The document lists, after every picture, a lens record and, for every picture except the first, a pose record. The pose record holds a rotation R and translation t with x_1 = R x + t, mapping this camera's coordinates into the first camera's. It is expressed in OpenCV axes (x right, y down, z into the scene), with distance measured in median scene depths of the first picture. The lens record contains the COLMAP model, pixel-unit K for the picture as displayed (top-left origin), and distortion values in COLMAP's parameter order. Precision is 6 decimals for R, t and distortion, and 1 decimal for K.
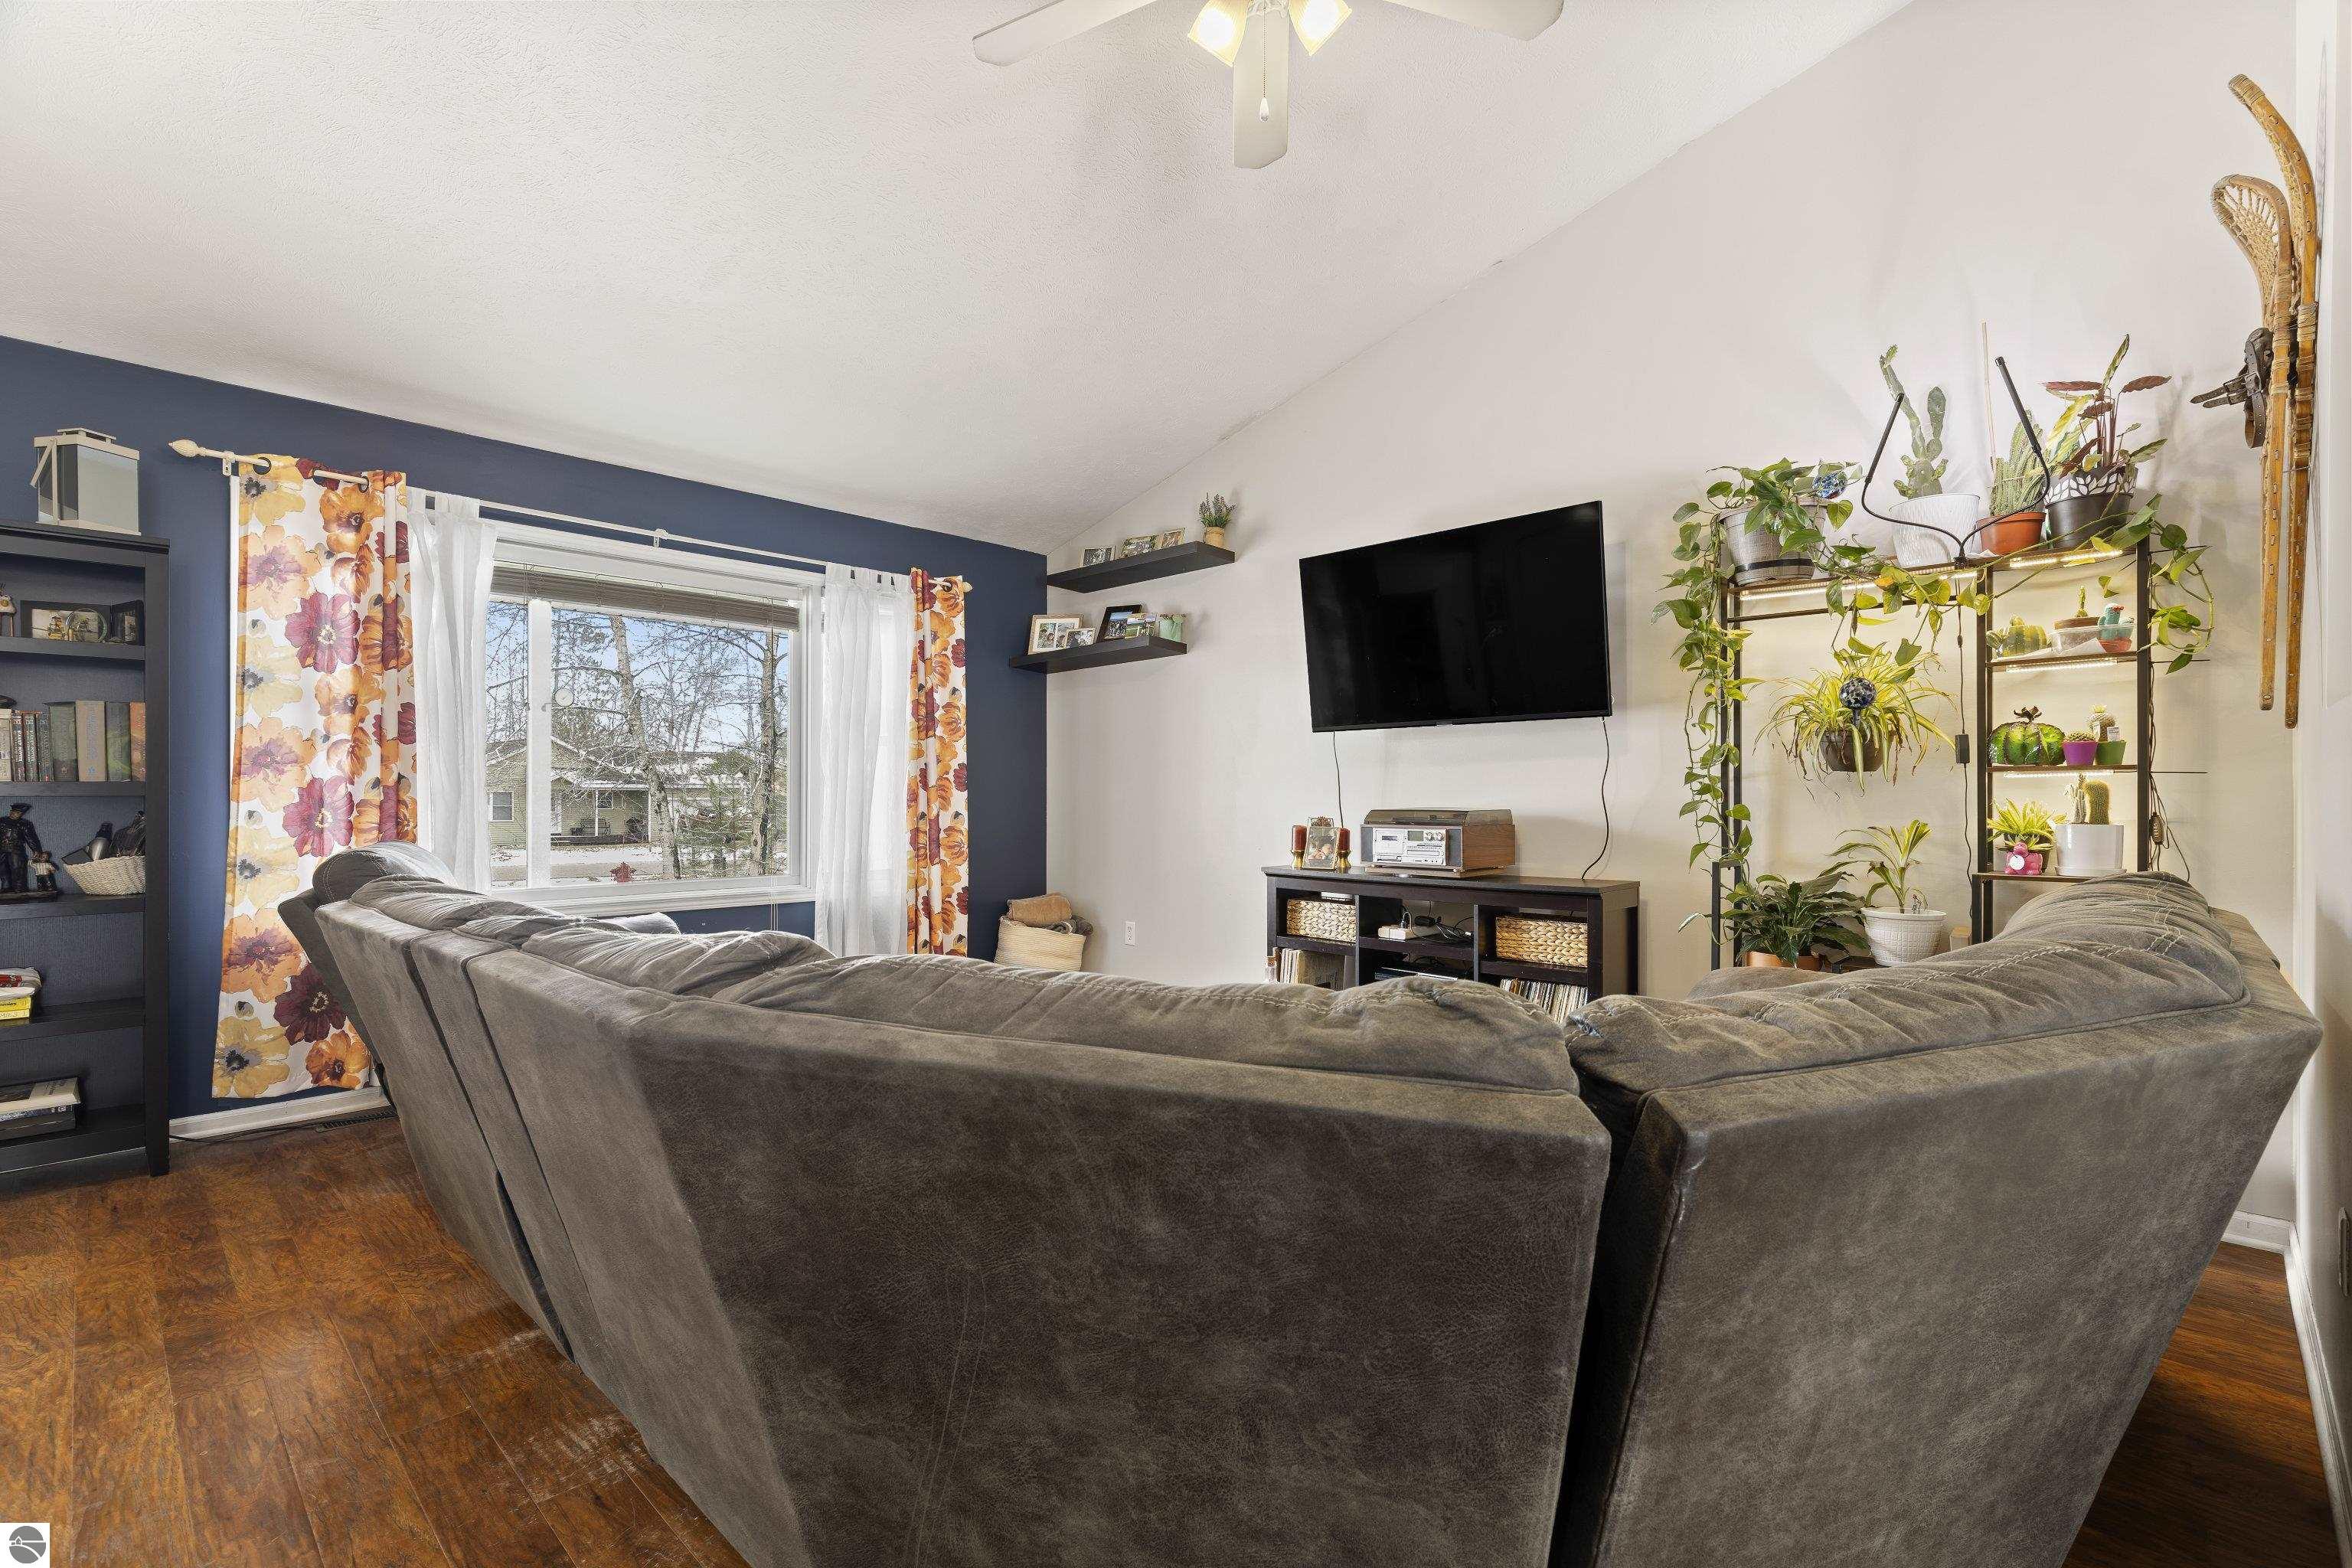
lens RADIAL K [[1052.9, 0, 1179.0], [0, 1052.9, 788.5], [0, 0, 1]] dist [0.014384, -0.000466]
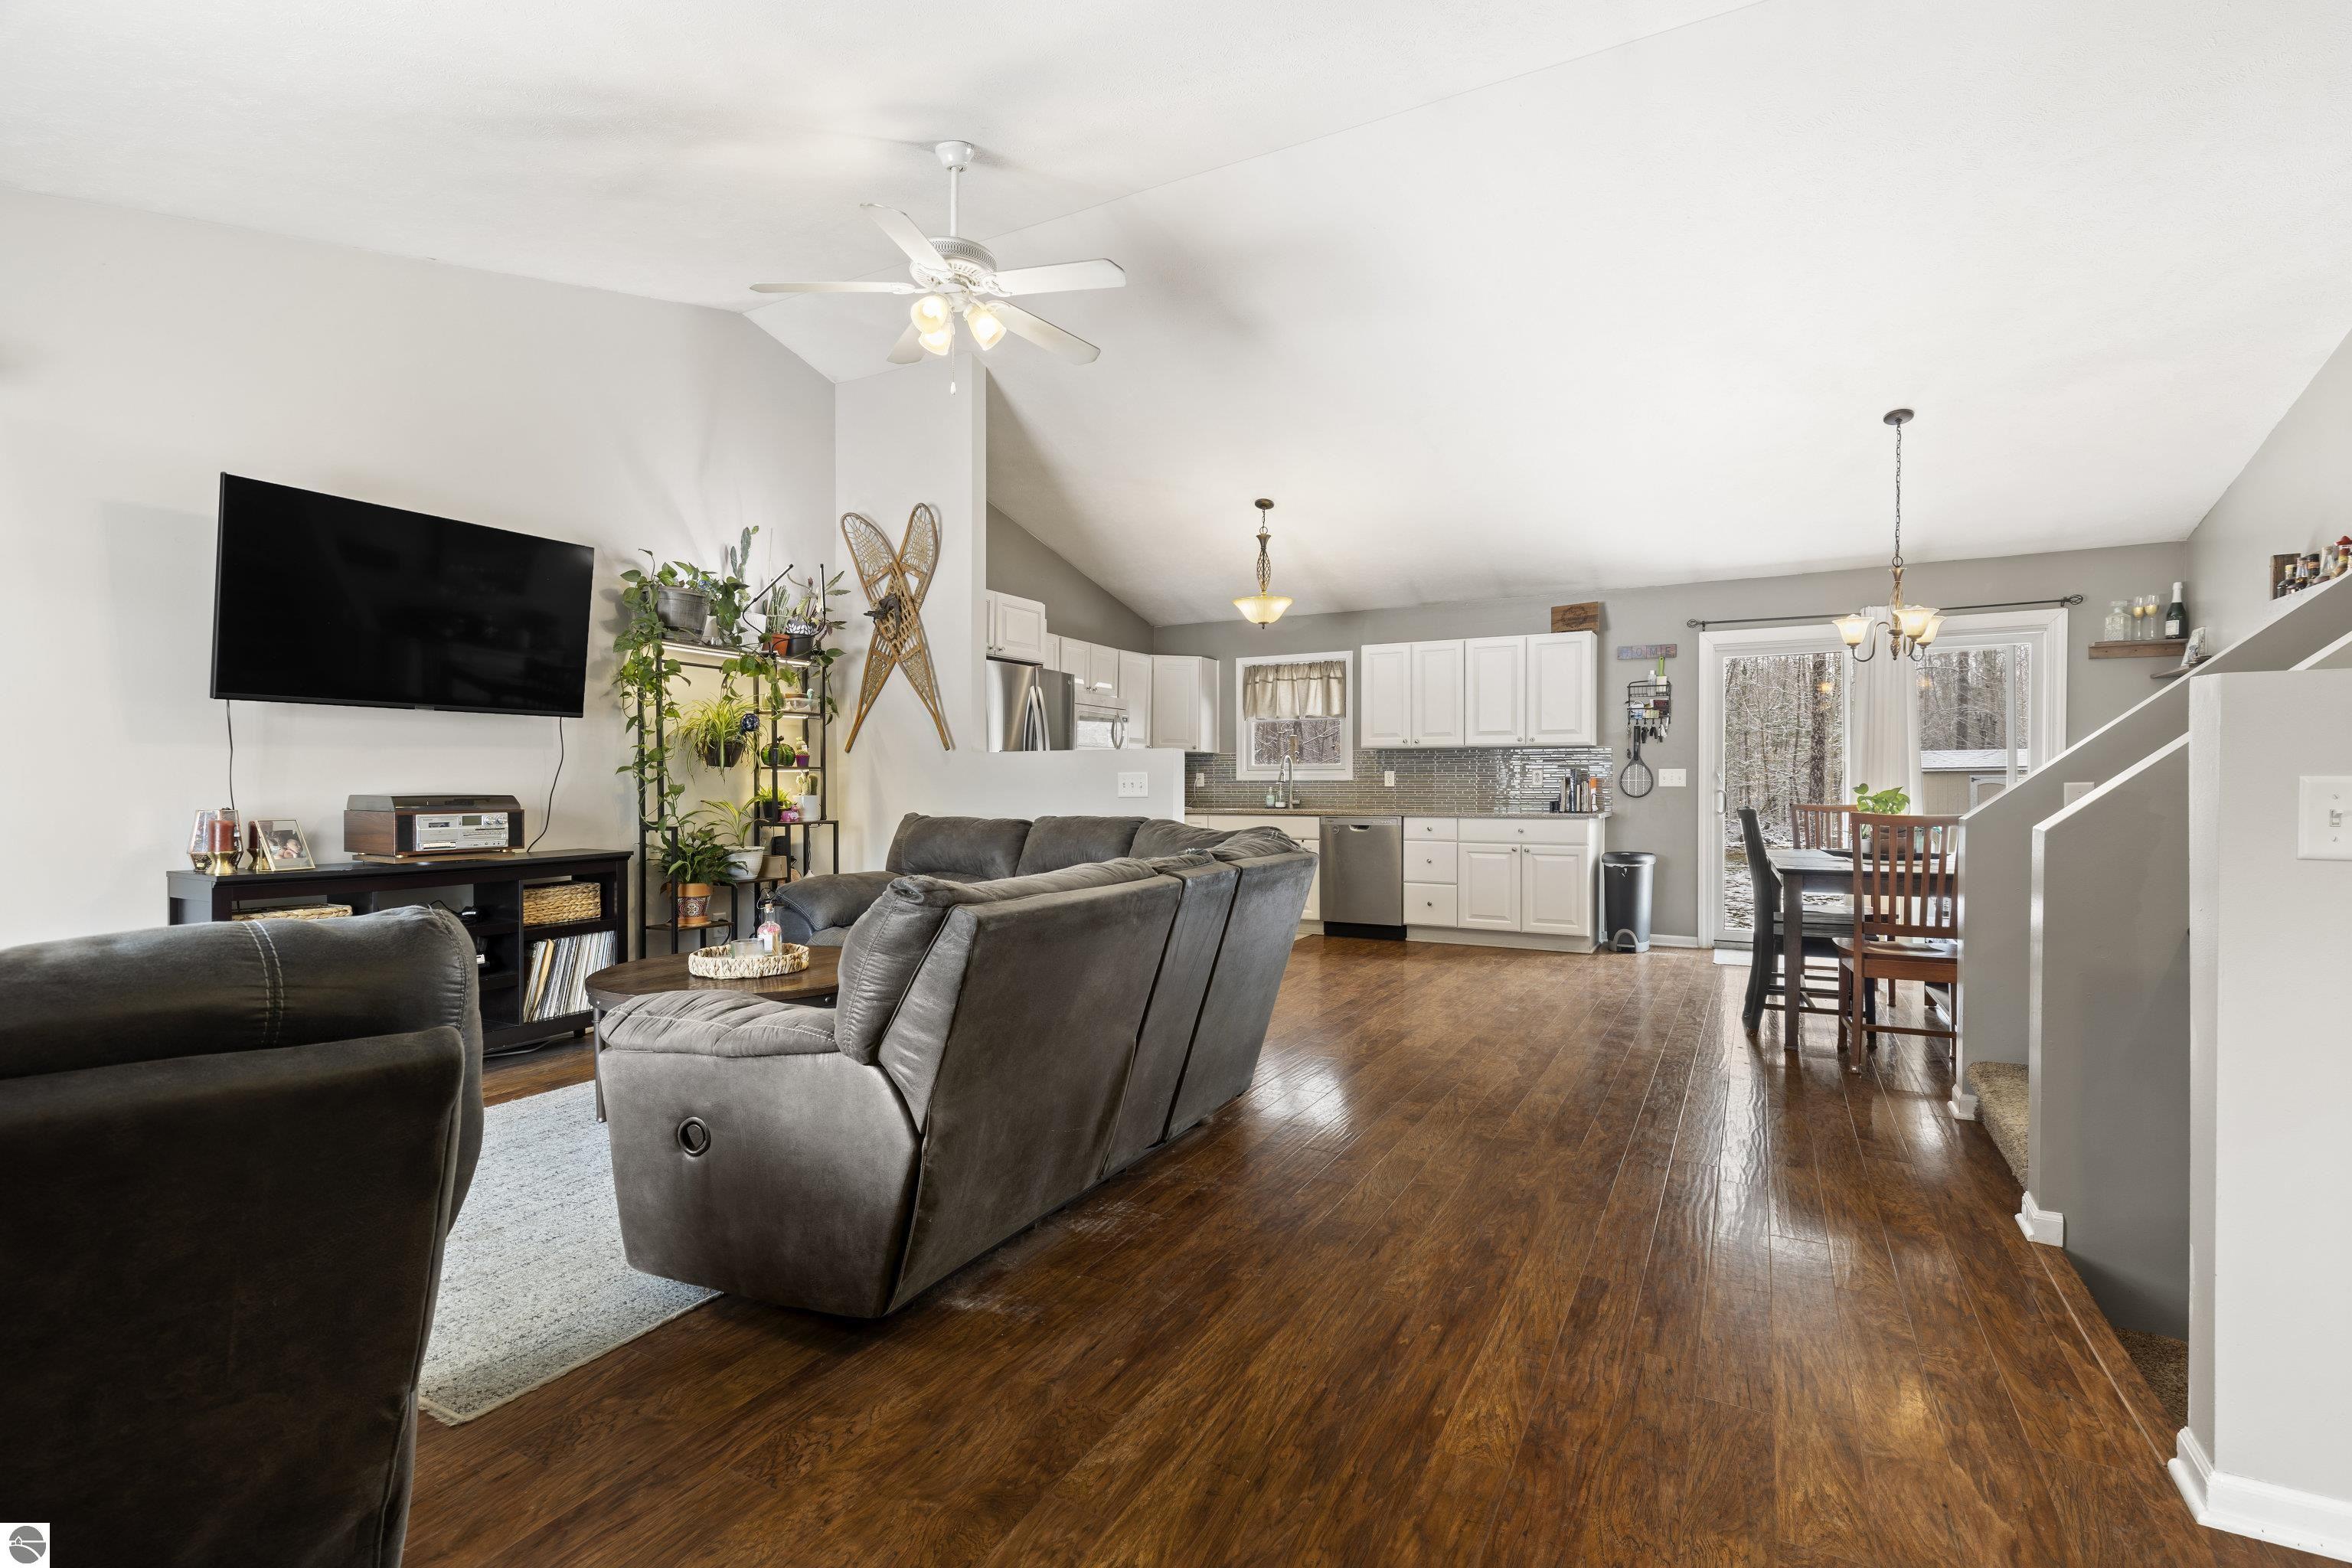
lens RADIAL K [[1052.9, 0, 1178.0], [0, 1052.9, 788.1], [0, 0, 1]] dist [0.014384, -0.000466]
pose [[-0.262935, -0.004696, 0.964802, -1.209370], [-0.003342, 0.999987, 0.003956, 0.009355], [-0.964808, -0.002184, -0.262947, 0.784365]]
